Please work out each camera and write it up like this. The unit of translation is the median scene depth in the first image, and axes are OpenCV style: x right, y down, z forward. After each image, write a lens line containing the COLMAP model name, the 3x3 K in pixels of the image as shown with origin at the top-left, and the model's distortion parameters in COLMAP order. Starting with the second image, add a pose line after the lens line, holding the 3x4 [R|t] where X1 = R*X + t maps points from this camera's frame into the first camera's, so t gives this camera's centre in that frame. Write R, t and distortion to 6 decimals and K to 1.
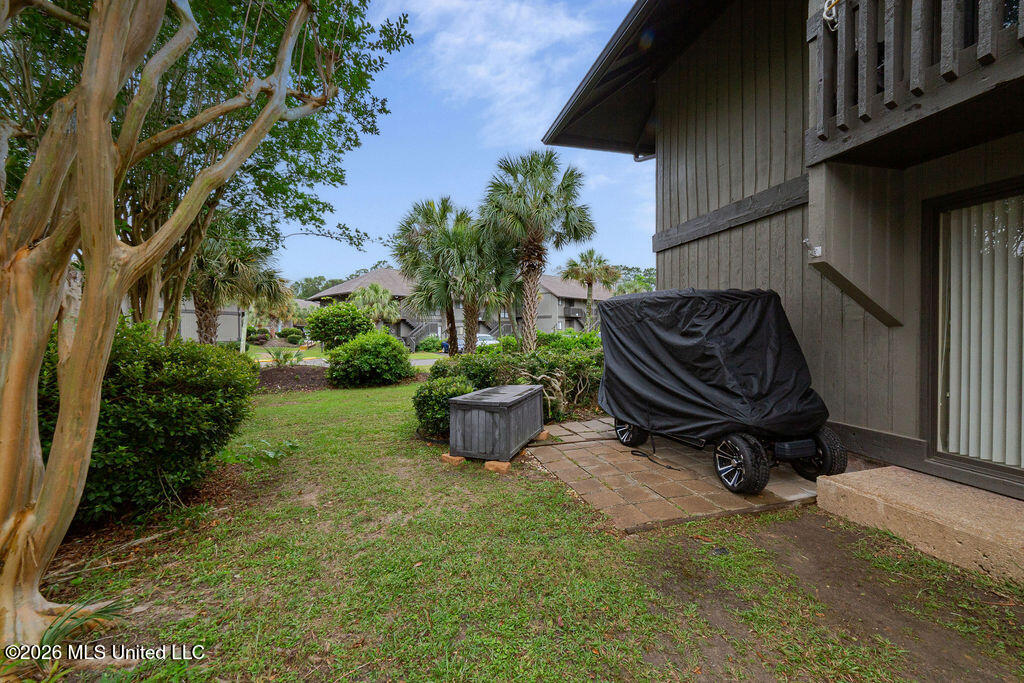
lens RADIAL K [[418.0, 0, 514.6], [0, 418.0, 338.2], [0, 0, 1]] dist [-0.027270, 0.007798]
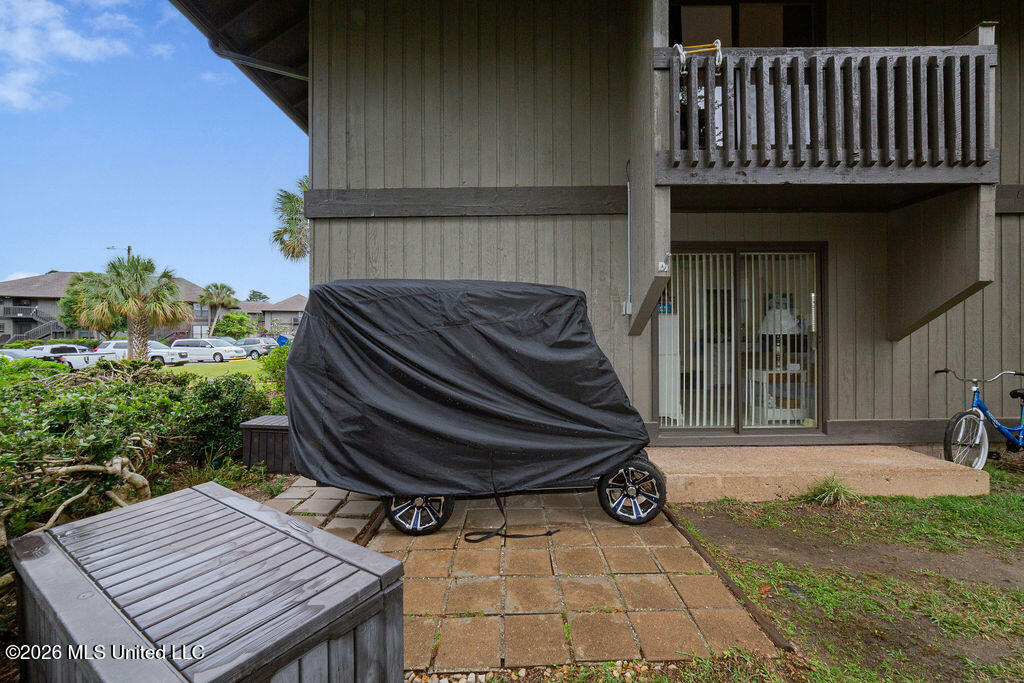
lens RADIAL K [[418.0, 0, 514.6], [0, 418.0, 338.2], [0, 0, 1]] dist [-0.027270, 0.007798]
pose [[0.249855, 0.000653, 0.968283, -0.344747], [0.019601, 0.999791, -0.005732, -0.019514], [-0.968085, 0.020411, 0.249790, 0.916959]]
